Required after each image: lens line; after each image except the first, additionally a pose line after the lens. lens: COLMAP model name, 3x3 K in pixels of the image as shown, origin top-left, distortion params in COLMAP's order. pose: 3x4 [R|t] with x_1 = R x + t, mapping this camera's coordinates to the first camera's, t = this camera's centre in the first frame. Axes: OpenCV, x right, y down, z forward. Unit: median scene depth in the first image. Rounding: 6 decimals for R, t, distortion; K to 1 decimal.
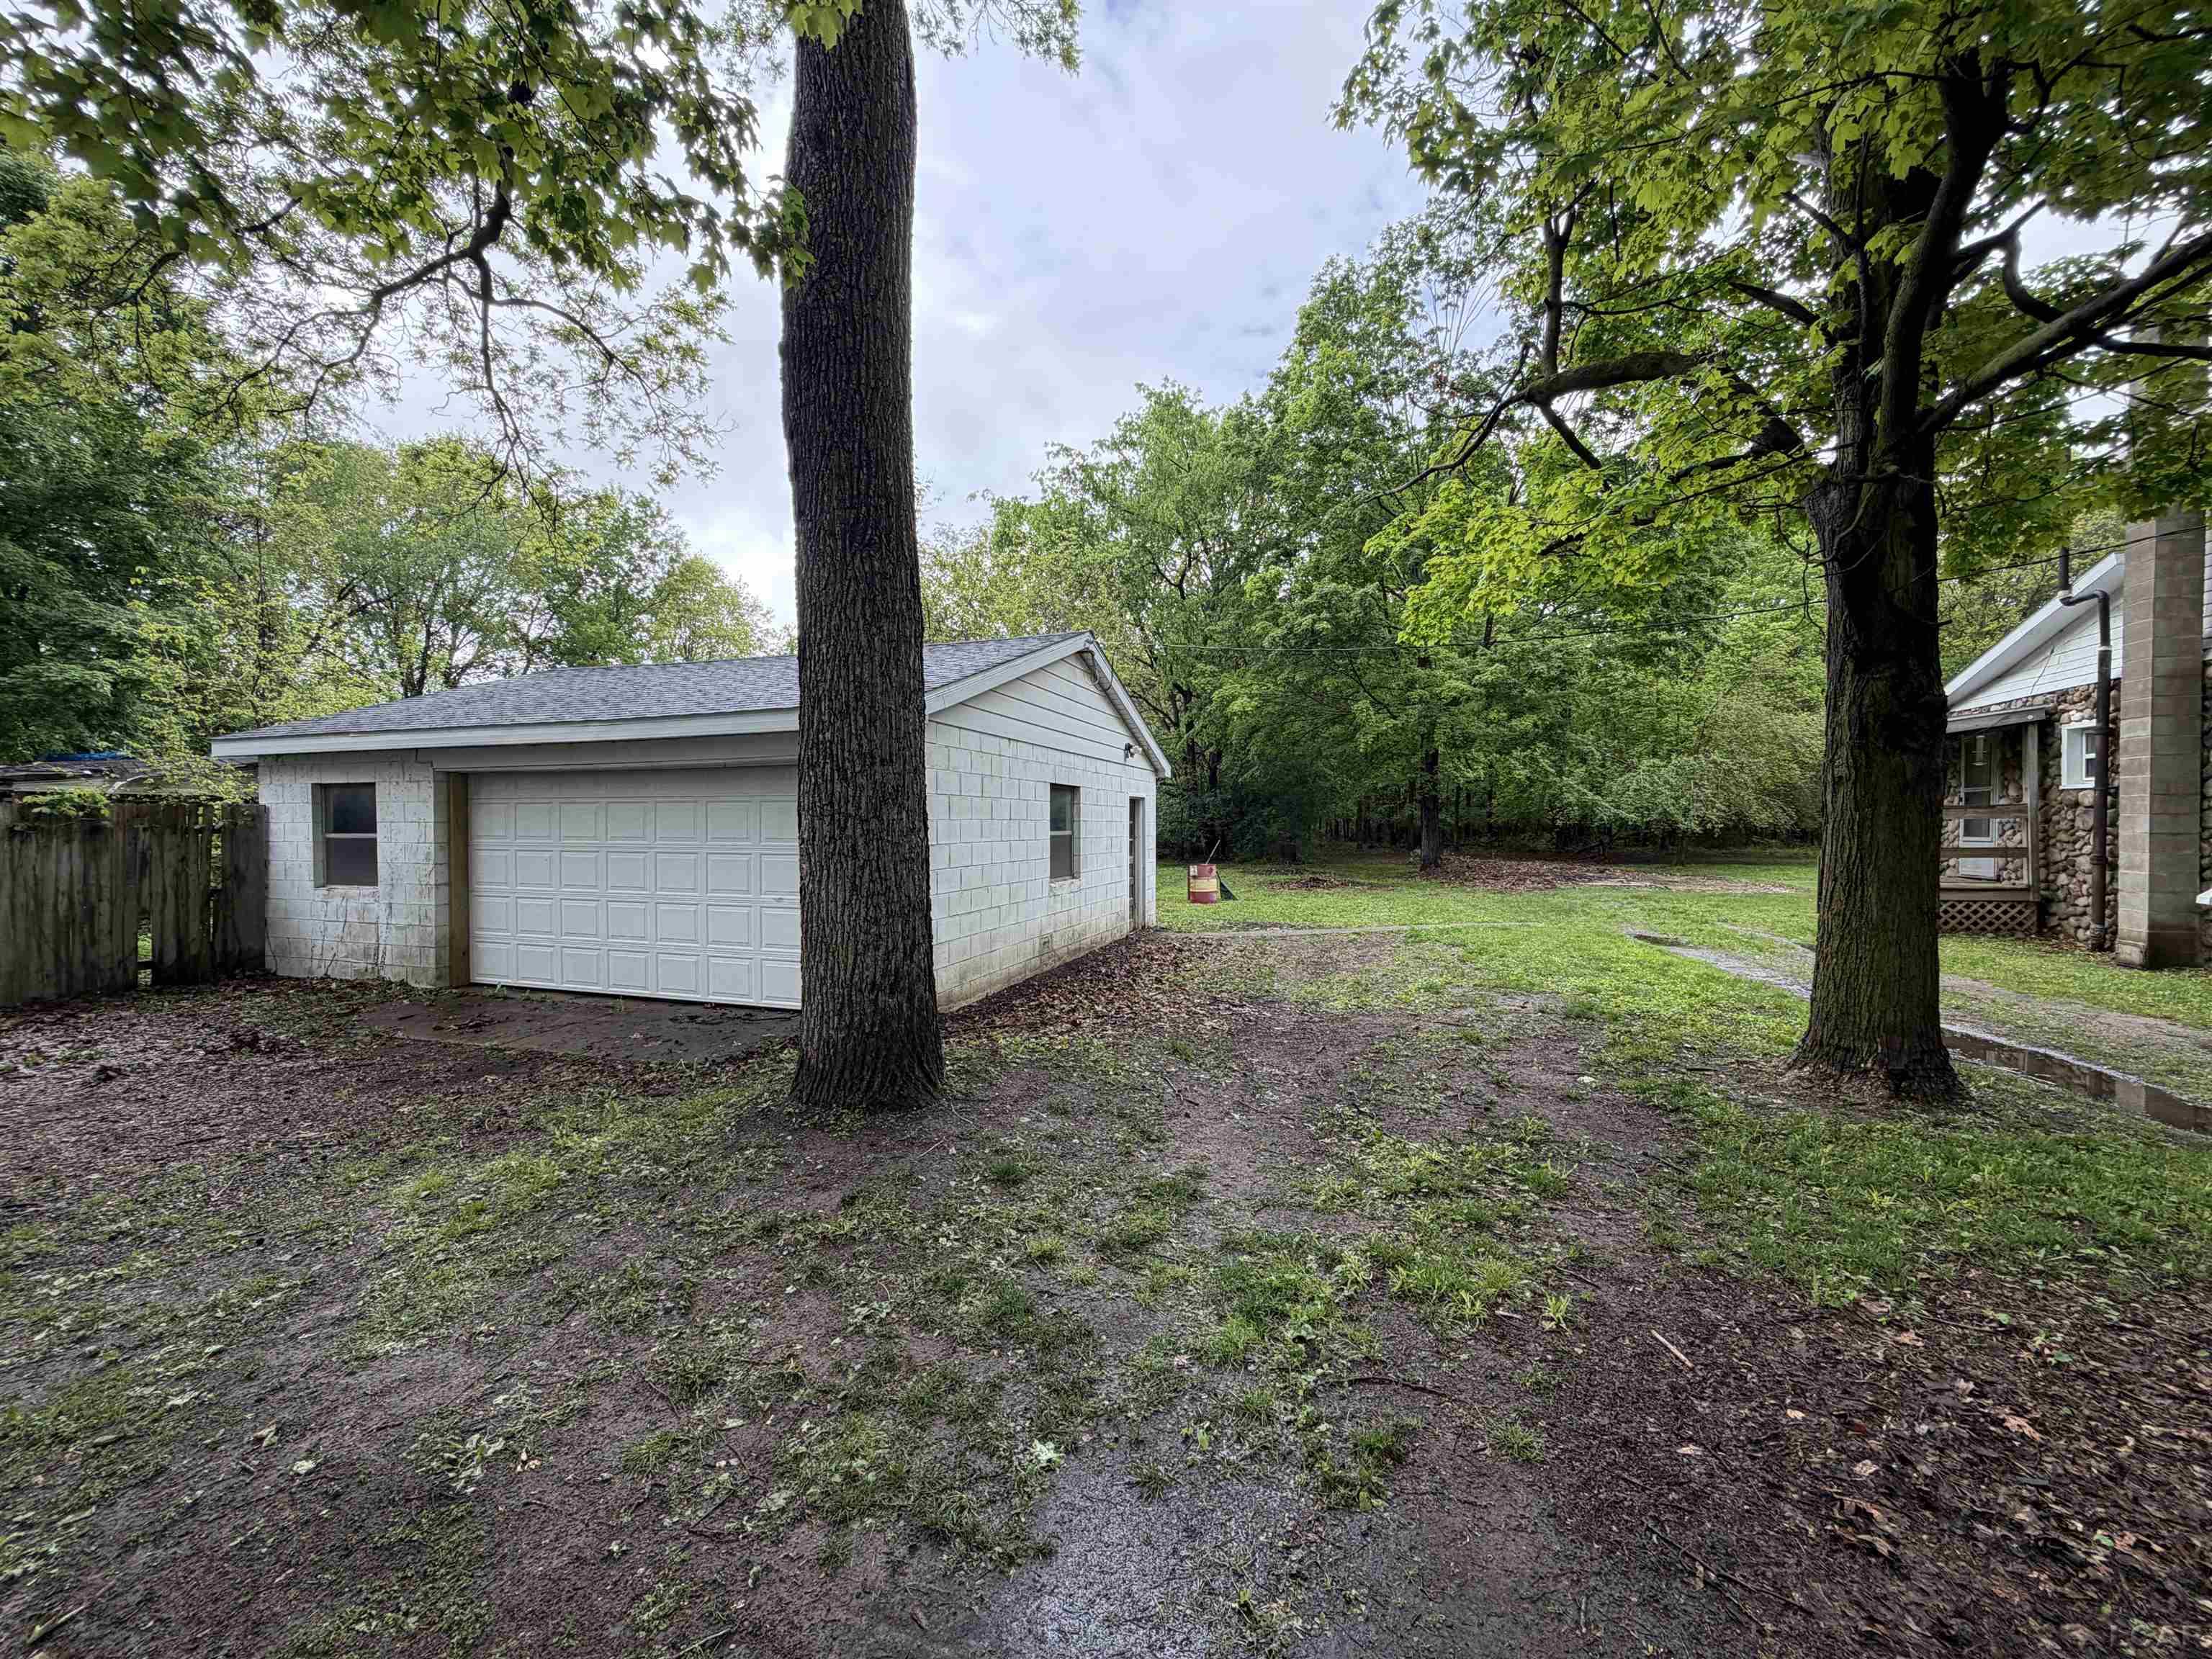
lens RADIAL K [[874.1, 0, 1106.0], [0, 874.1, 829.5], [0, 0, 1]] dist [0.000033, 0.000045]
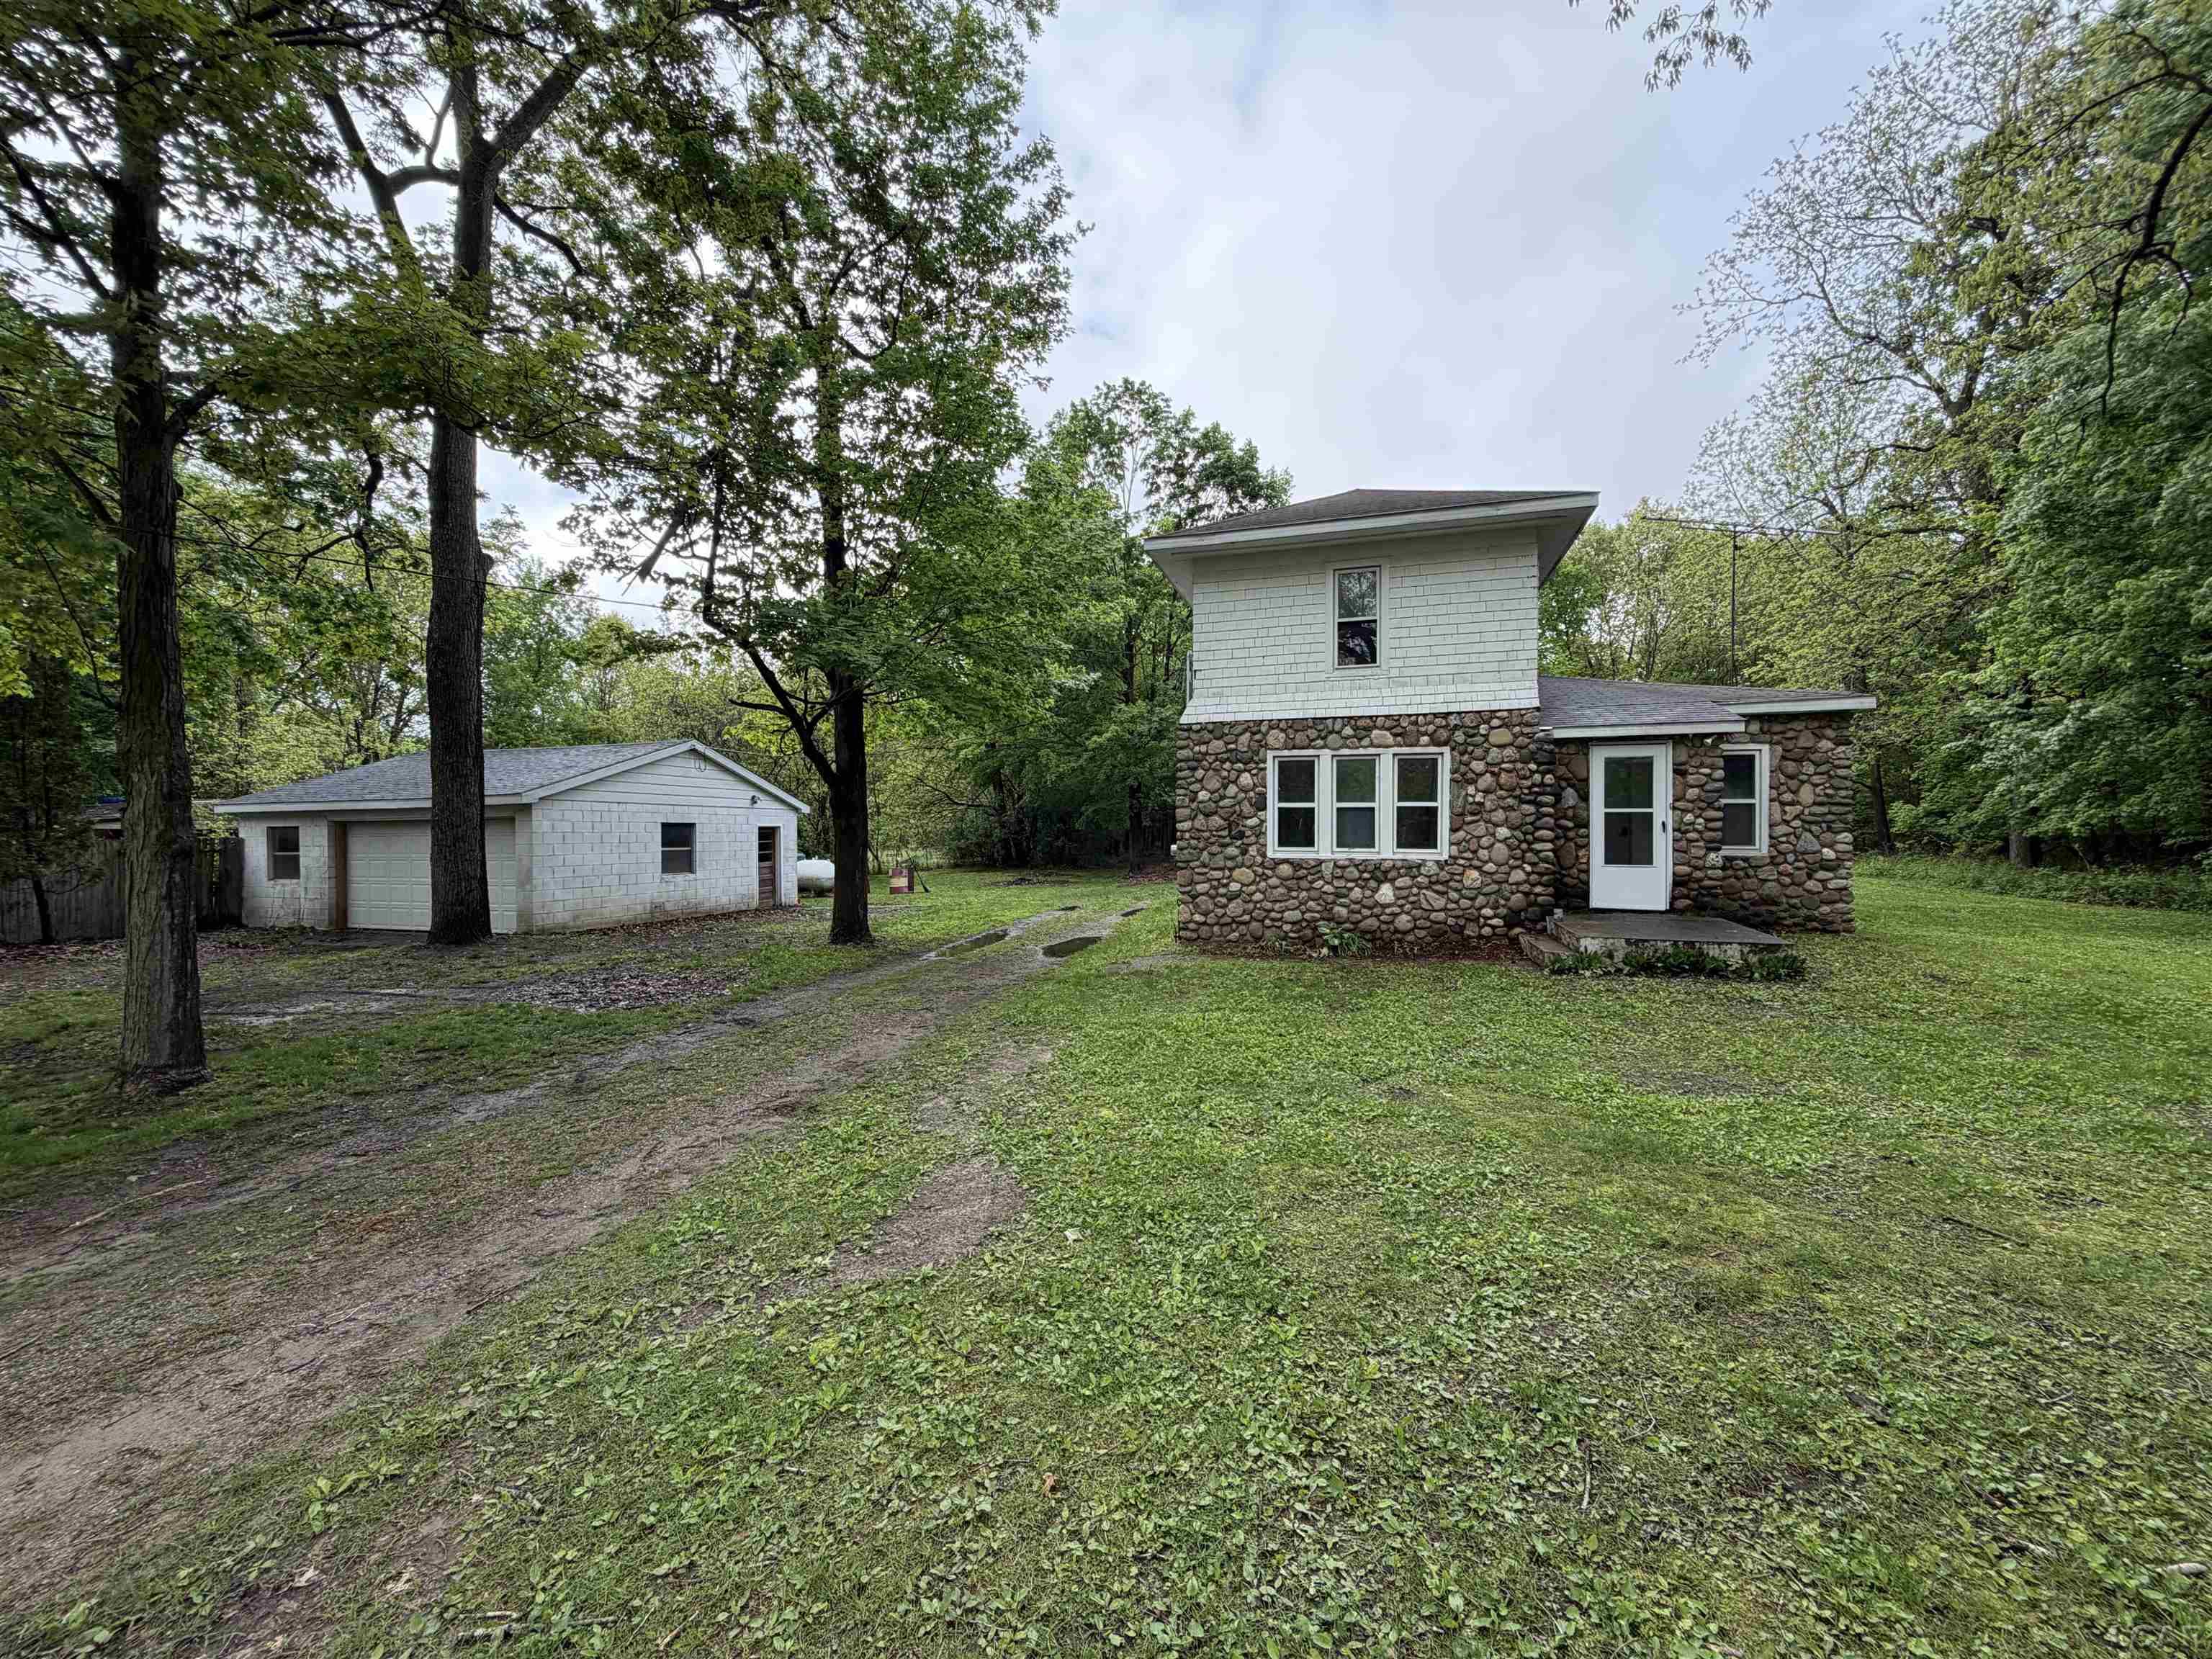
lens RADIAL K [[874.1, 0, 1106.0], [0, 874.1, 829.5], [0, 0, 1]] dist [0.000033, 0.000045]
pose [[0.999873, -0.007332, 0.014146, 0.909999], [0.007506, 0.999896, -0.012303, -0.008253], [-0.014054, 0.012408, 0.999824, -0.949062]]
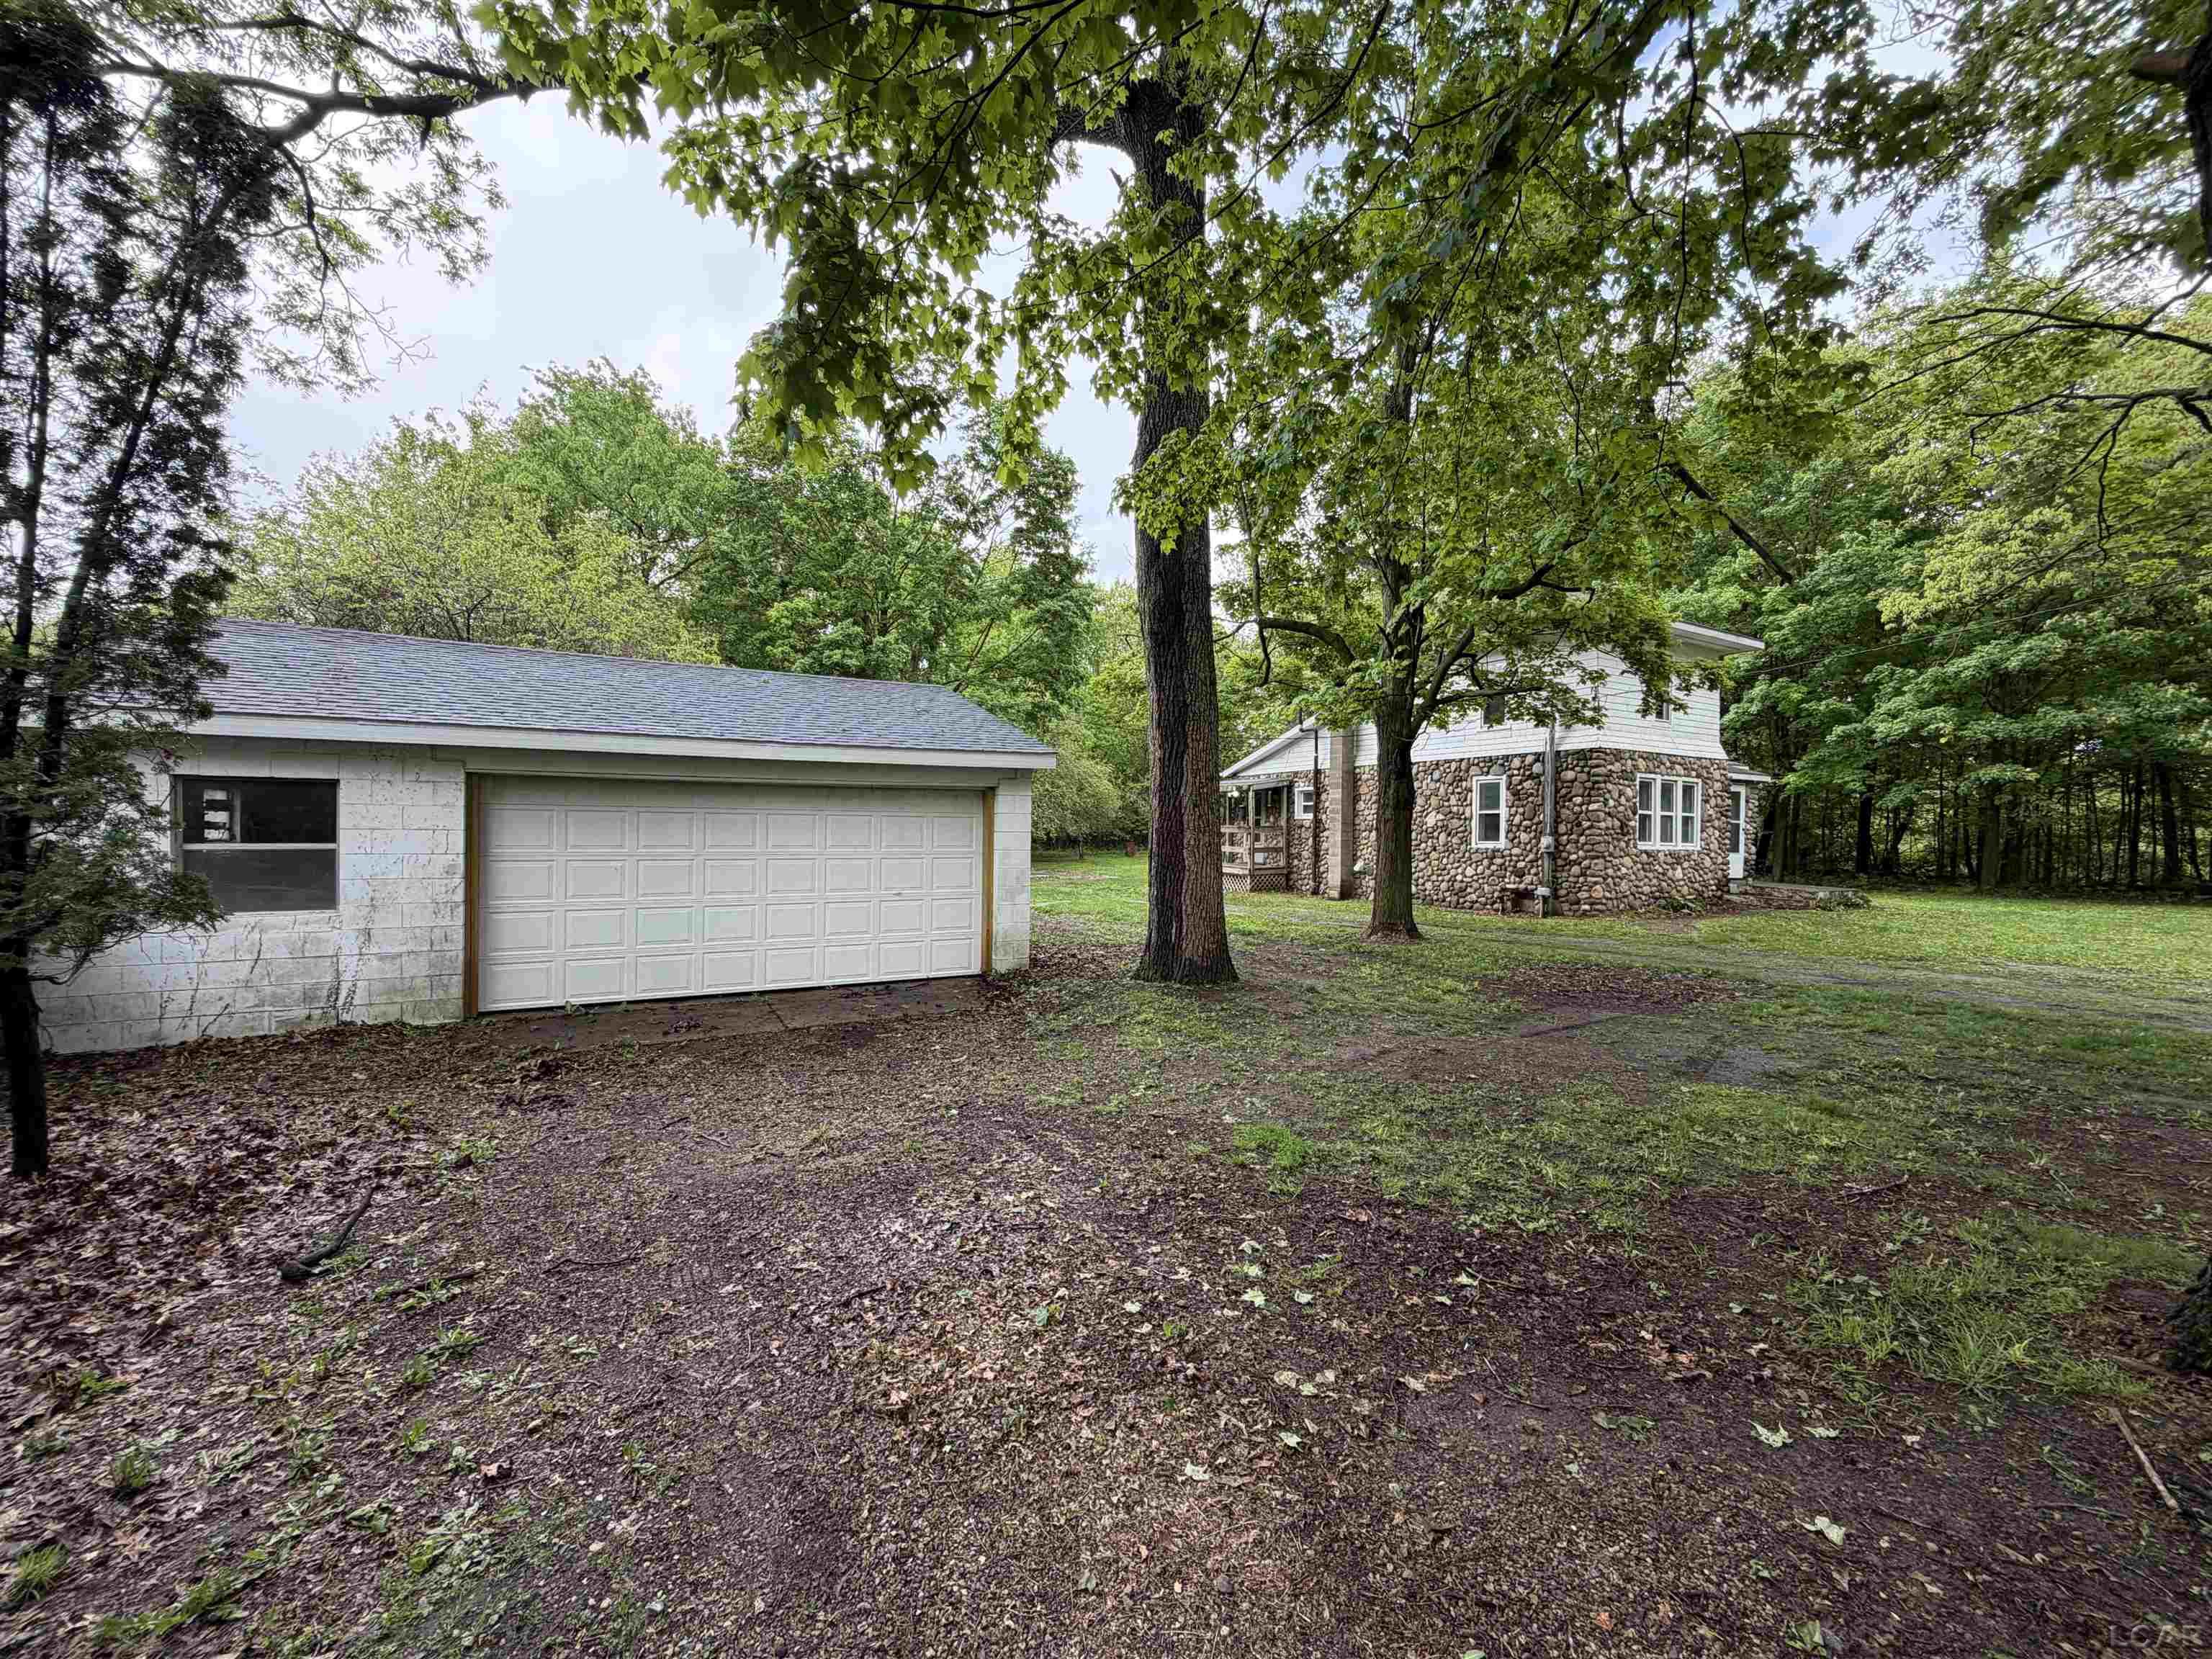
lens RADIAL K [[874.1, 0, 1106.0], [0, 874.1, 829.5], [0, 0, 1]] dist [0.000033, 0.000045]
pose [[0.664008, 0.007839, 0.747685, -0.888717], [-0.003032, 0.999965, -0.007792, -0.003751], [-0.747720, 0.002907, 0.664008, -0.053425]]
